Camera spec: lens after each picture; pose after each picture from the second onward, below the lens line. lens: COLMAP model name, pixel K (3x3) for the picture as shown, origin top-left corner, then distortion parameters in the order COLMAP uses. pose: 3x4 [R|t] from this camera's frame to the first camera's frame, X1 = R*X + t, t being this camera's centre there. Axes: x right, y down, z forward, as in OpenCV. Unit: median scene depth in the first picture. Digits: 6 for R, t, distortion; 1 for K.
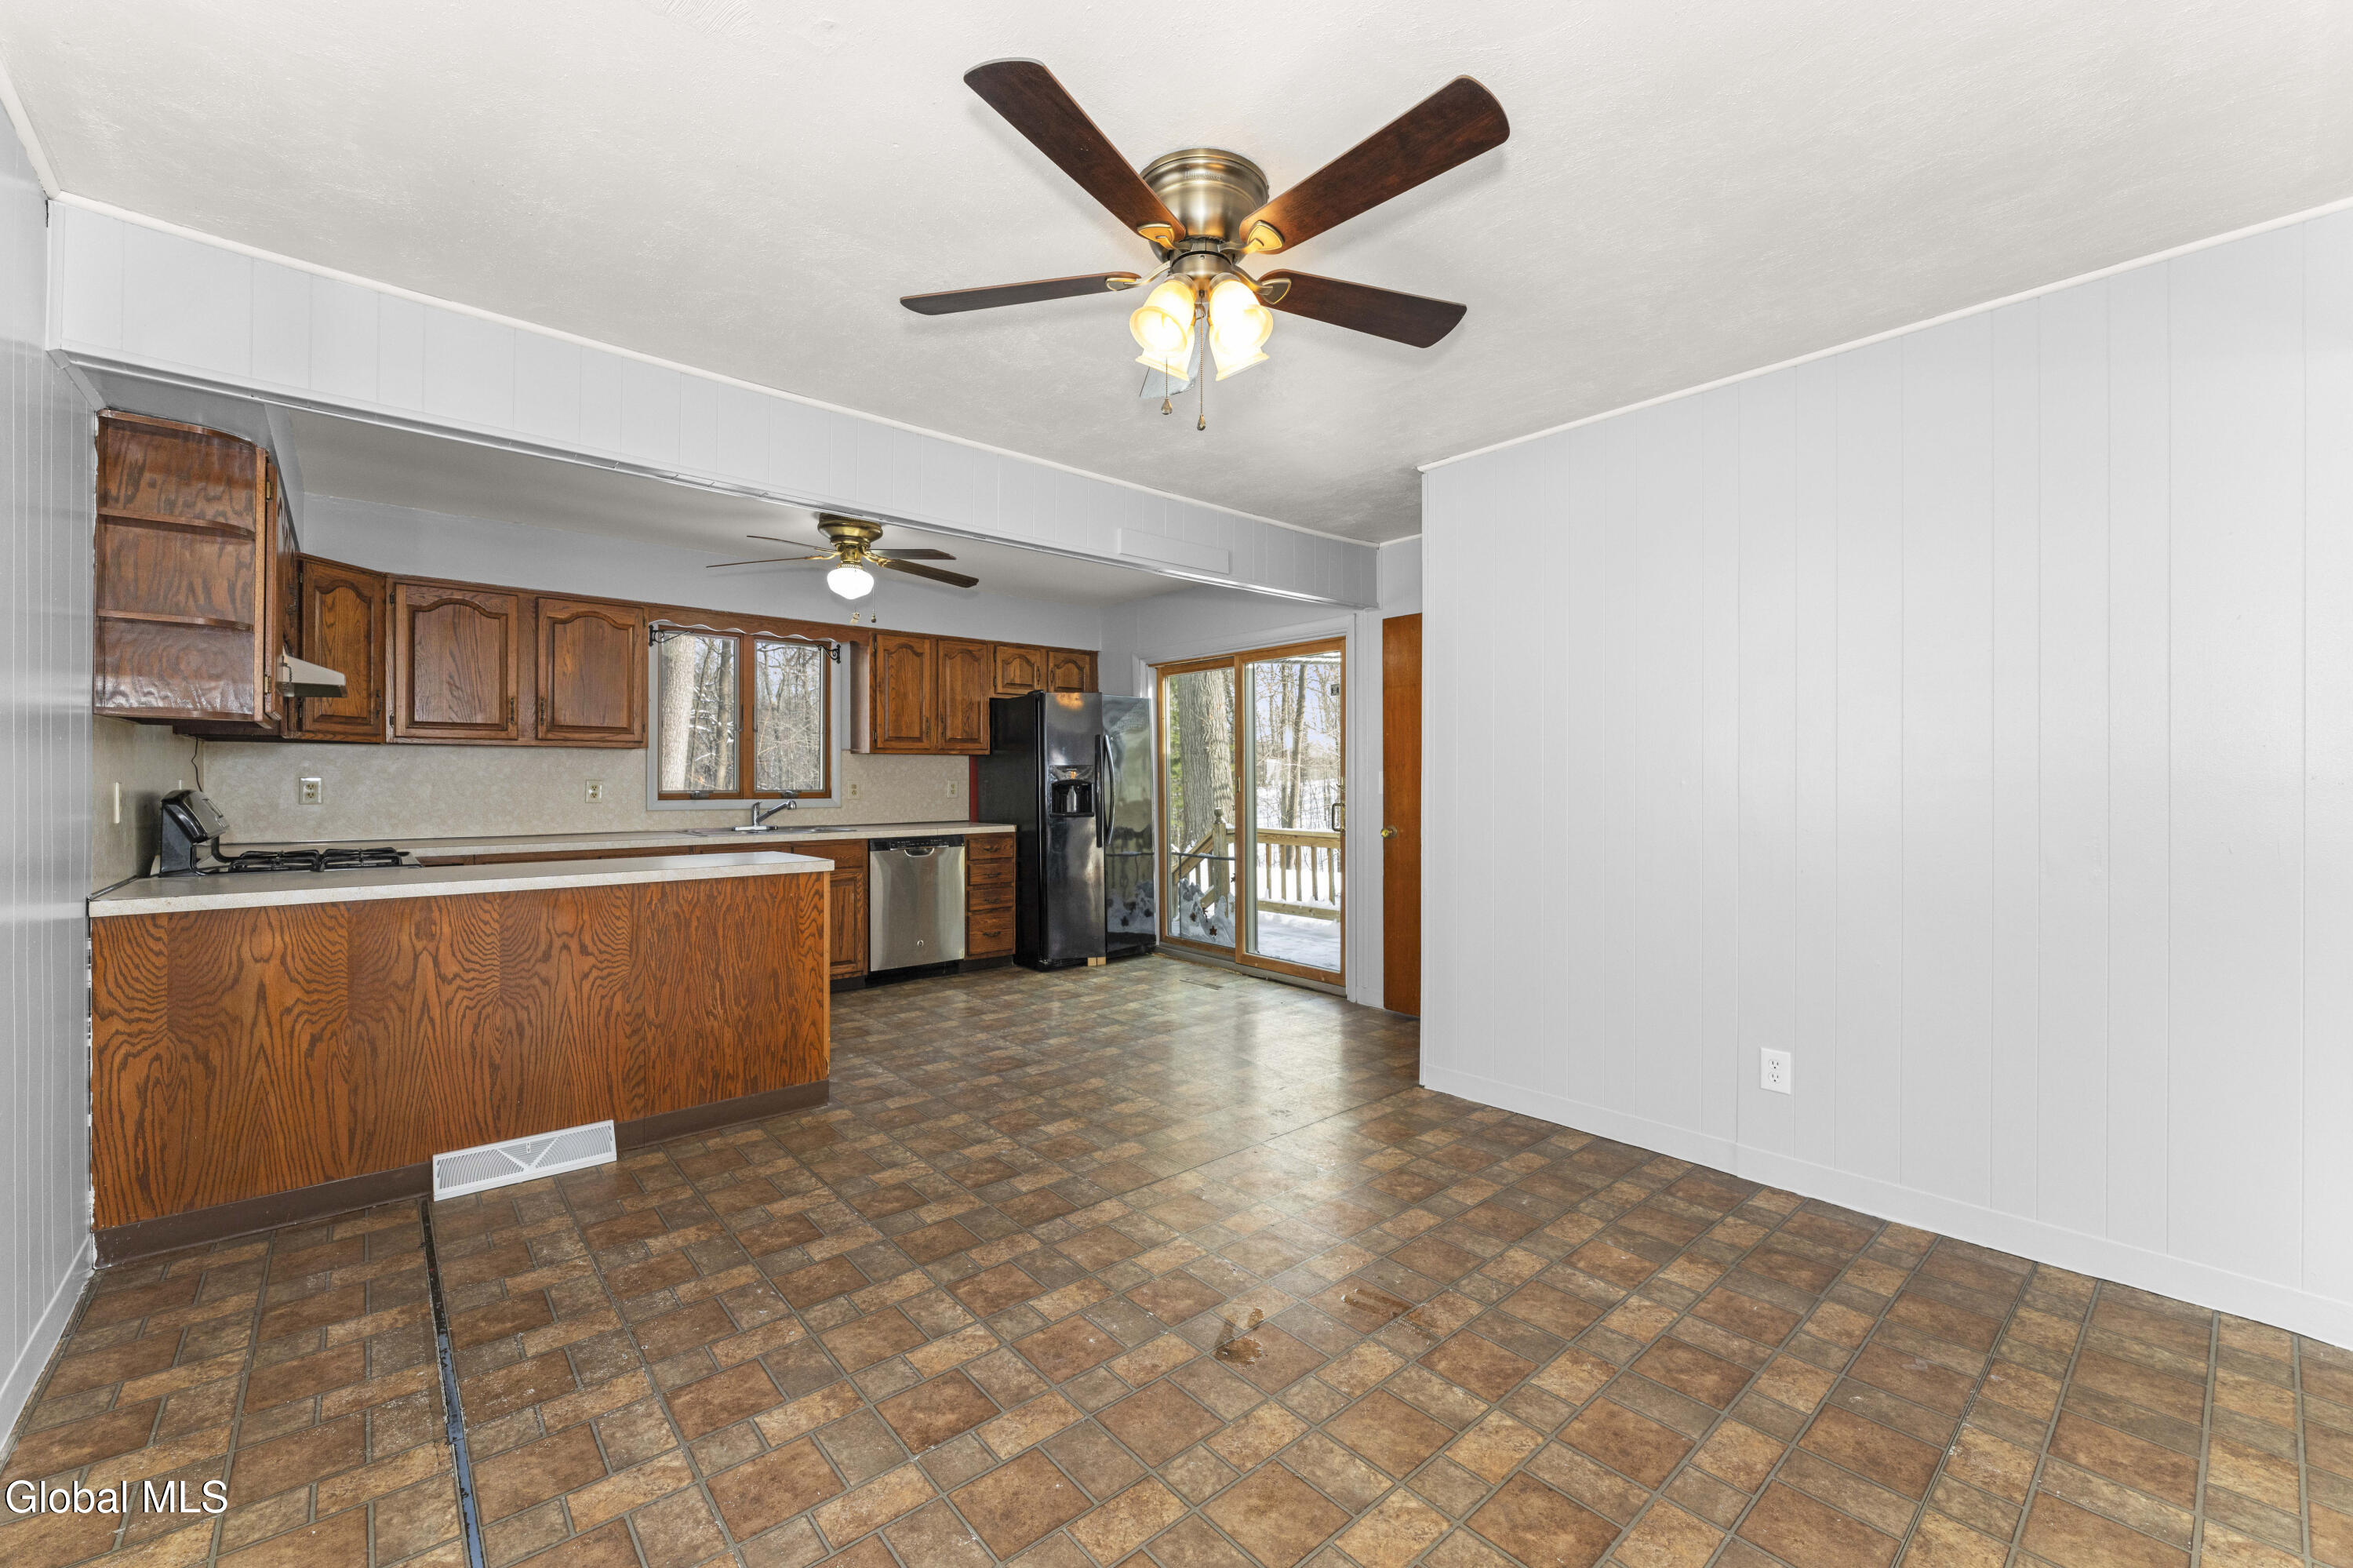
lens RADIAL K [[948.1, 0, 1169.6], [0, 948.1, 775.4], [0, 0, 1]] dist [-0.001282, 0.000064]
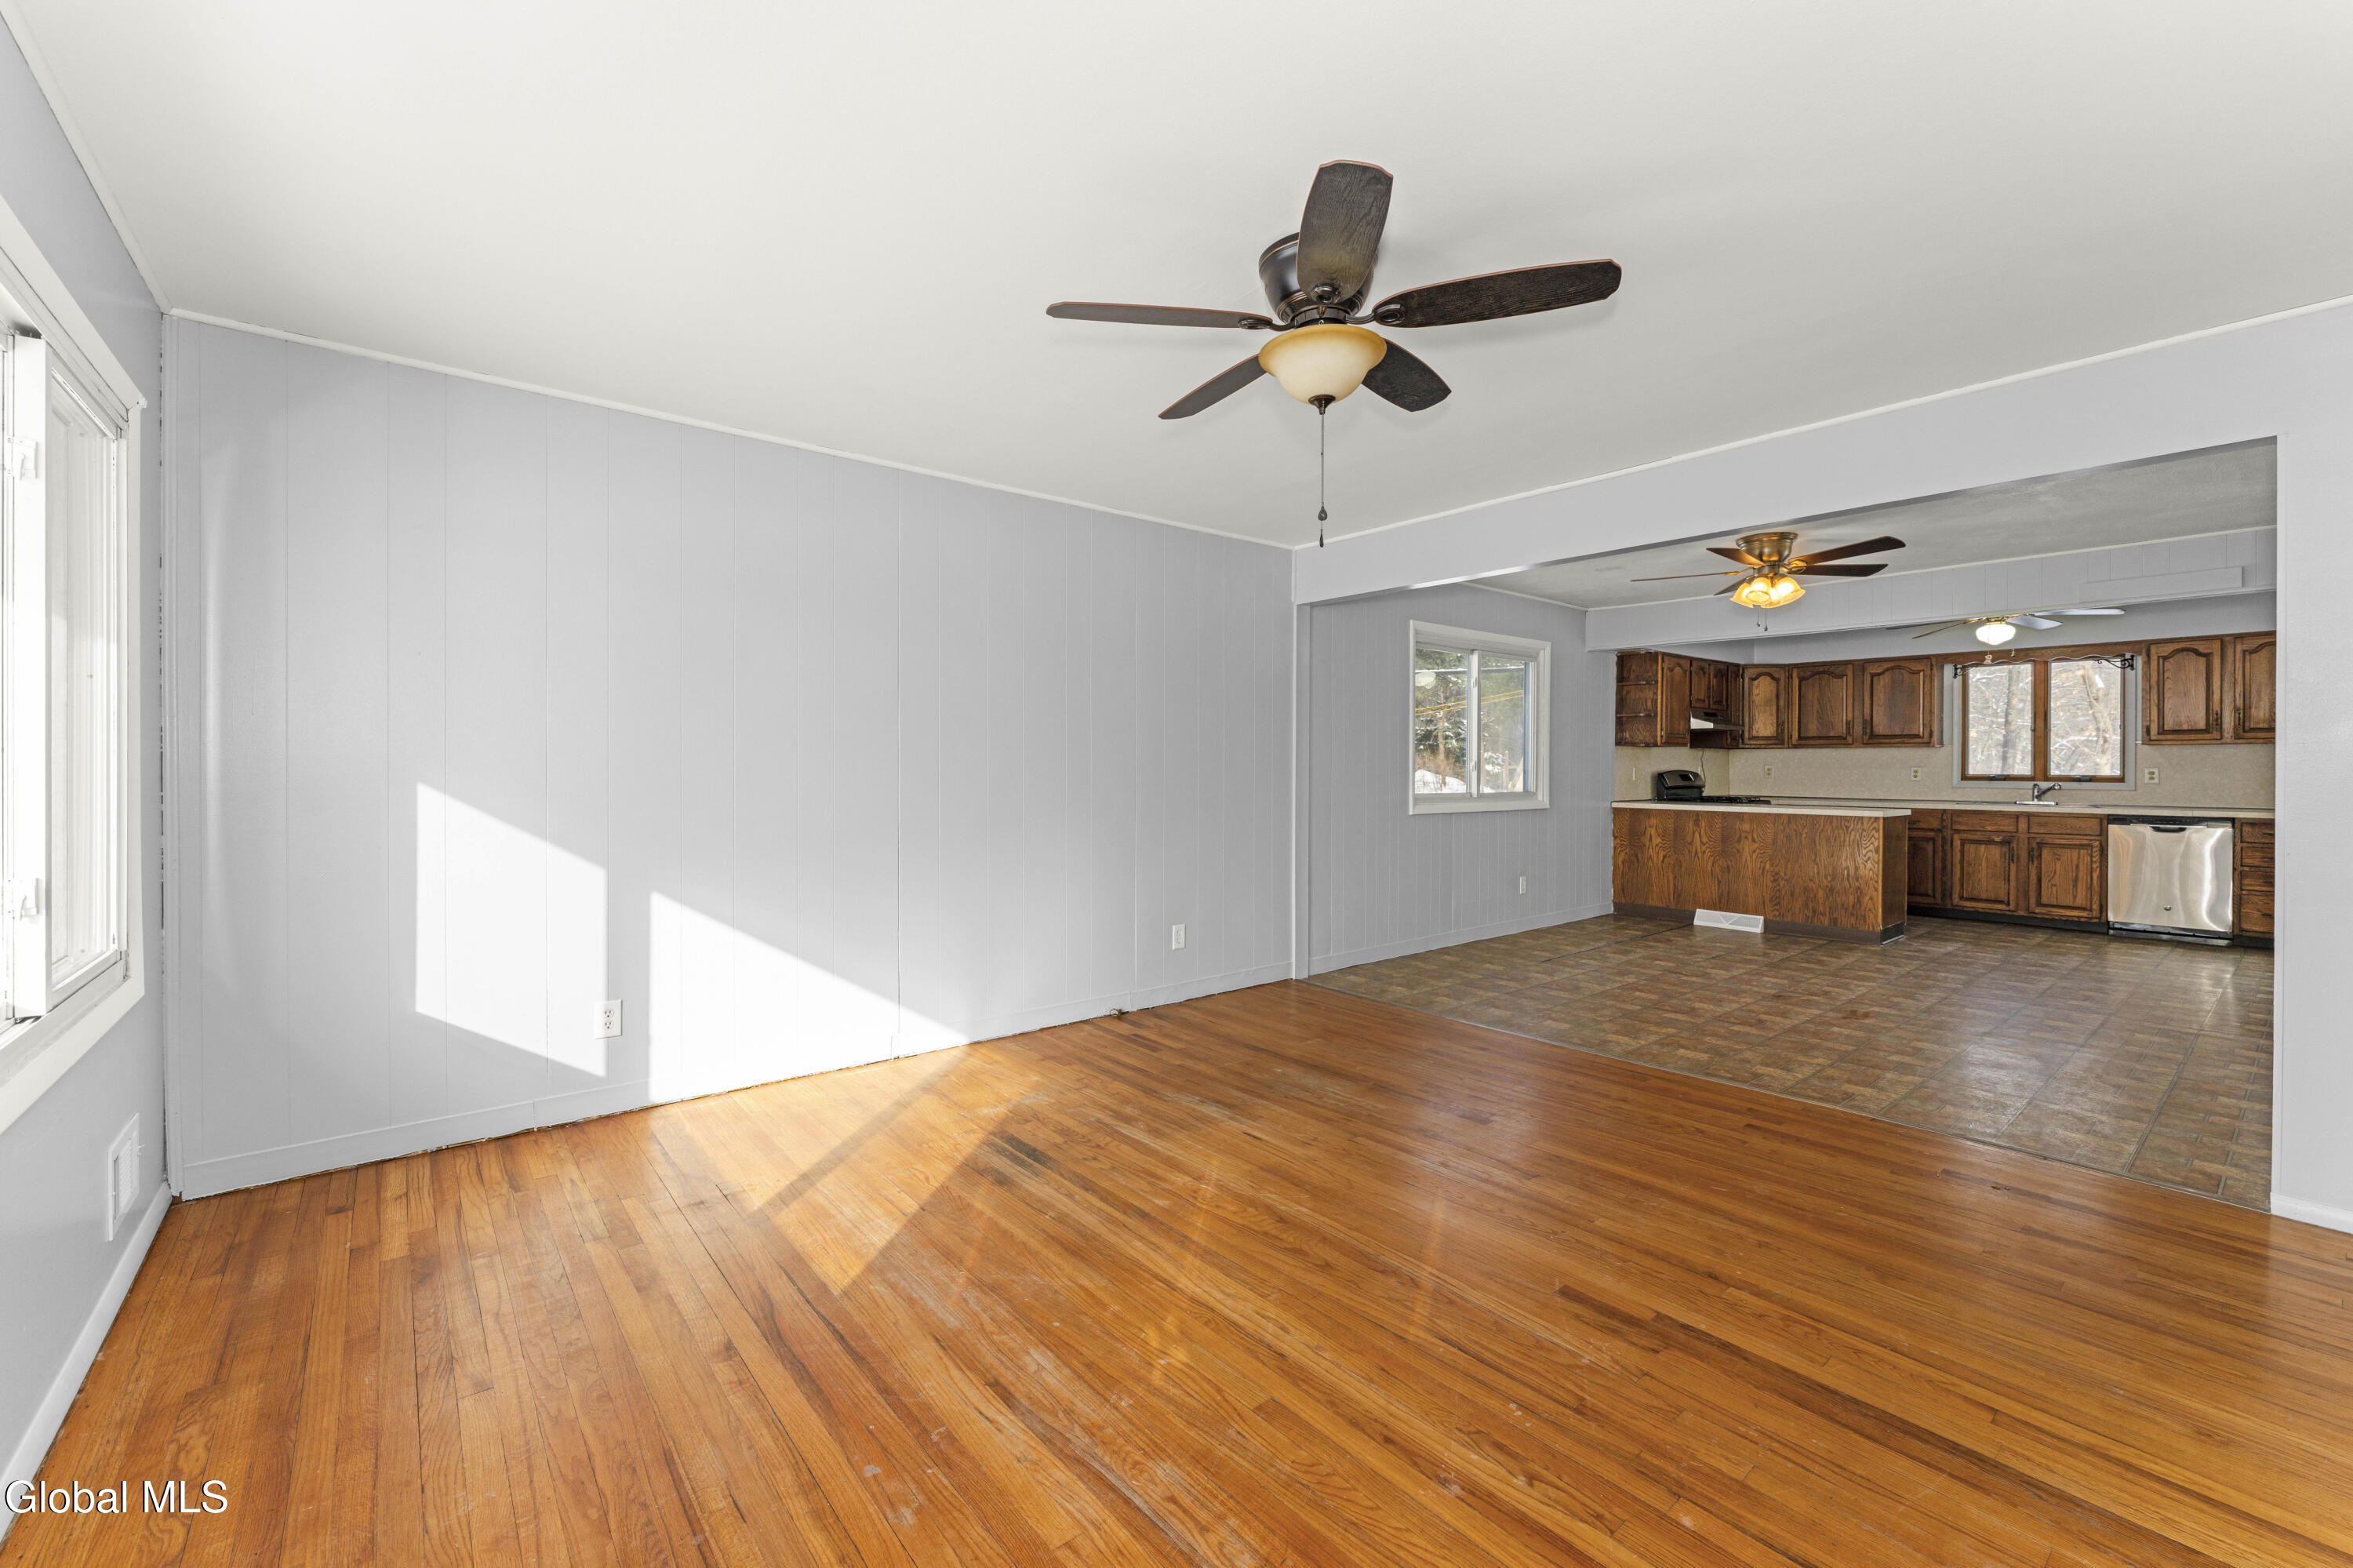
lens RADIAL K [[956.5, 0, 1174.8], [0, 956.5, 772.7], [0, 0, 1]] dist [-0.003203, -0.000277]
pose [[-0.025943, 0.008728, -0.999625, 1.119712], [0.001479, 0.999961, 0.008692, -0.001304], [0.999662, -0.001253, -0.025955, -0.225123]]
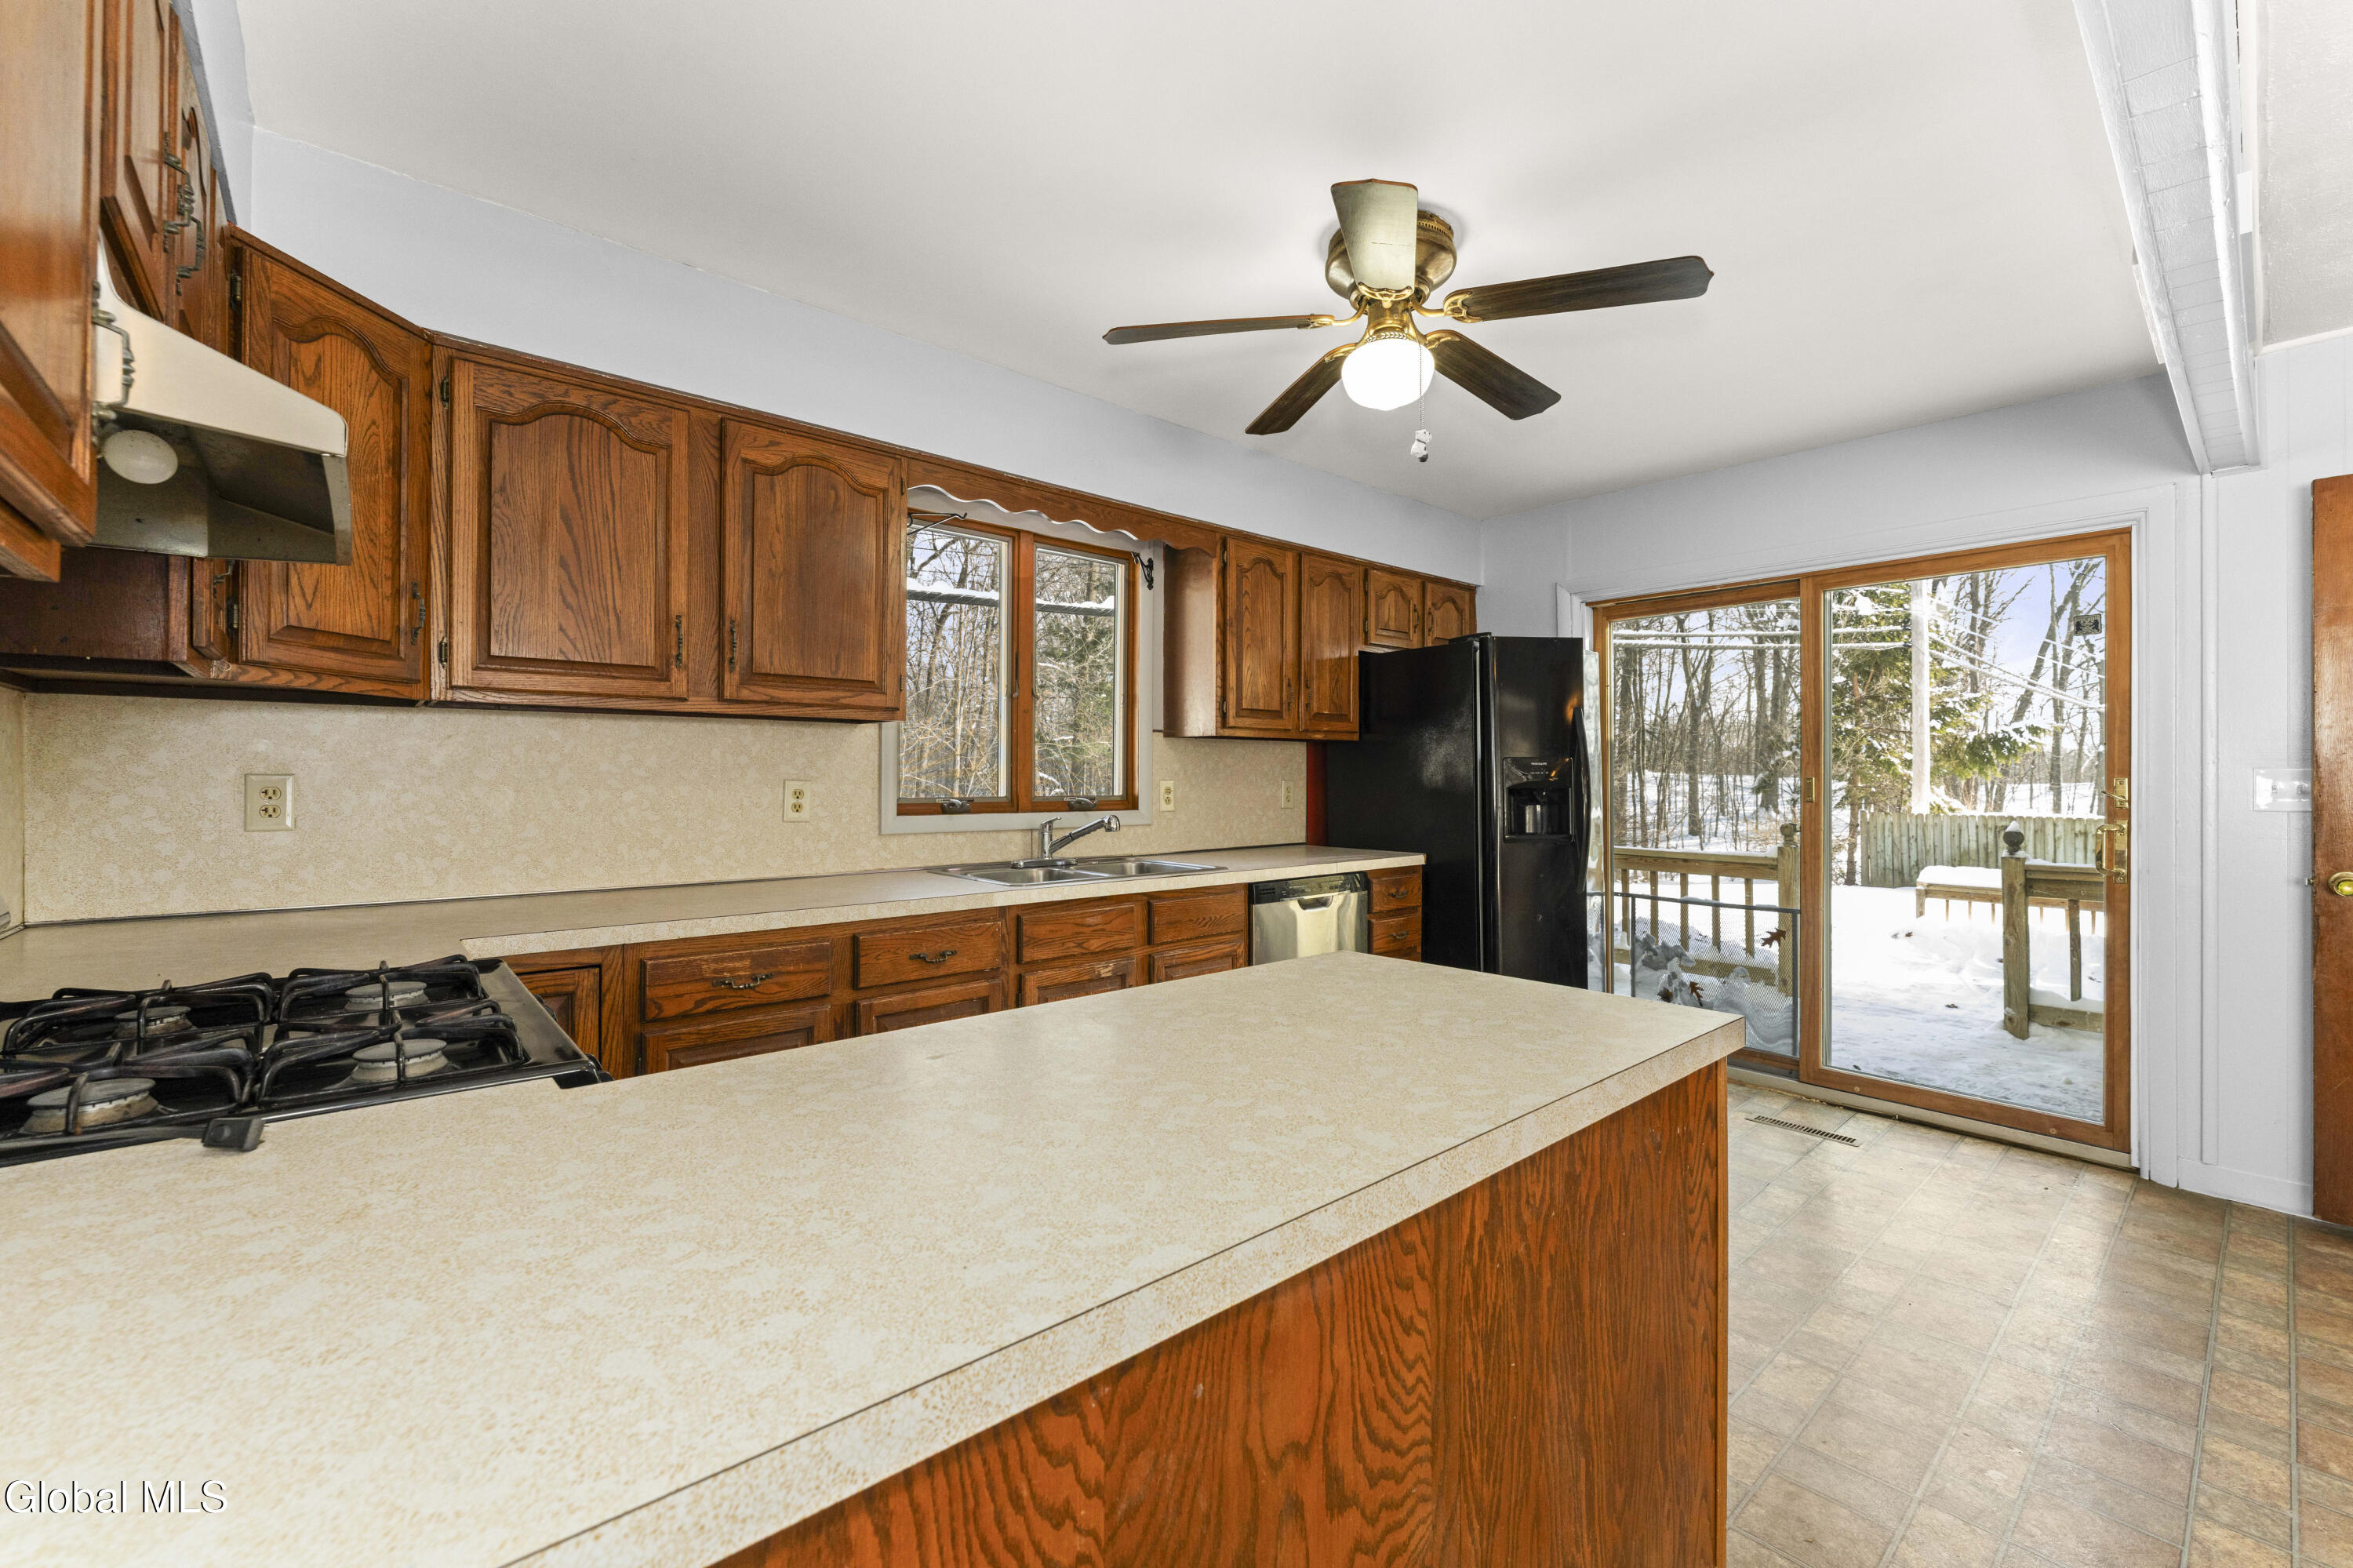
lens RADIAL K [[956.5, 0, 1174.8], [0, 956.5, 772.7], [0, 0, 1]] dist [-0.003203, -0.000277]
pose [[0.999996, 0.002353, 0.001417, -0.422264], [-0.002352, 0.999997, -0.000630, 0.000495], [-0.001419, 0.000627, 0.999999, 0.484439]]
